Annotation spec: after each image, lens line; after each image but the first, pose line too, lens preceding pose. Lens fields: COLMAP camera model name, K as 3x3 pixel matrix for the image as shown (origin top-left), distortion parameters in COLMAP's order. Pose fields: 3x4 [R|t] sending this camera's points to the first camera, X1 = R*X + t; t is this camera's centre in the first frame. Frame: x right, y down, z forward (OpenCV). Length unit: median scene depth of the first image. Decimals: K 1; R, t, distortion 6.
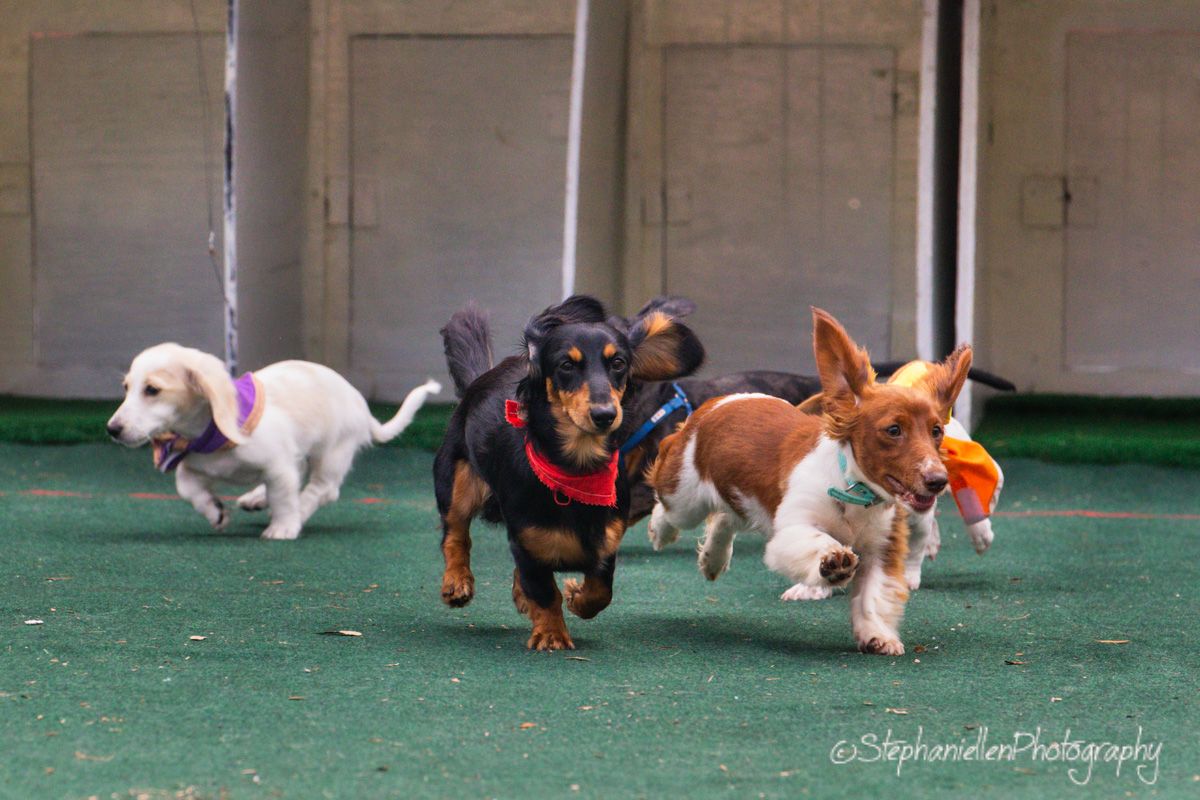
lens RADIAL K [[7353.5, 0, 599.4], [0, 7353.5, 399.2], [0, 0, 1]] dist [0.793488, 0.000000]
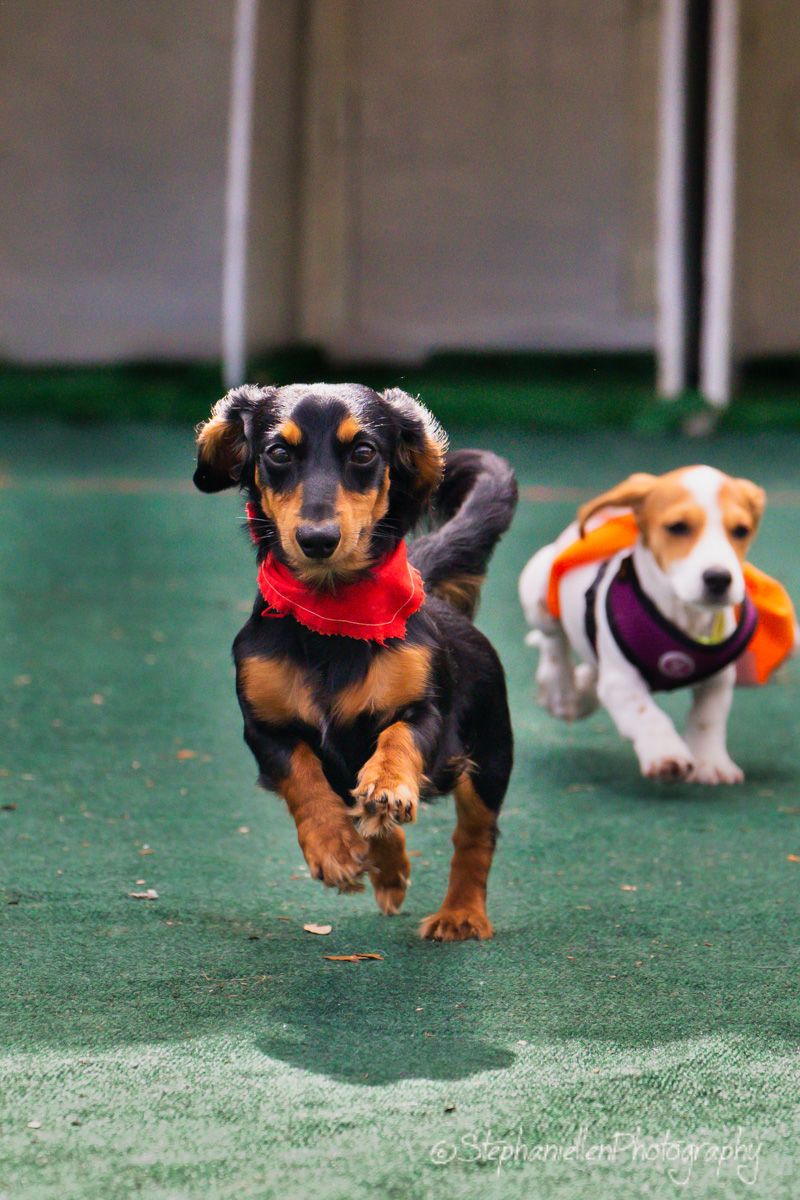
lens RADIAL K [[7156.0, 0, 400.6], [0, 7156.0, 600.0], [0, 0, 1]] dist [0.363668, 0.000000]
pose [[0.999917, 0.001879, 0.012761, 0.003922], [-0.002041, 0.999917, 0.012692, 0.016891], [-0.012736, -0.012717, 0.999838, 0.203209]]
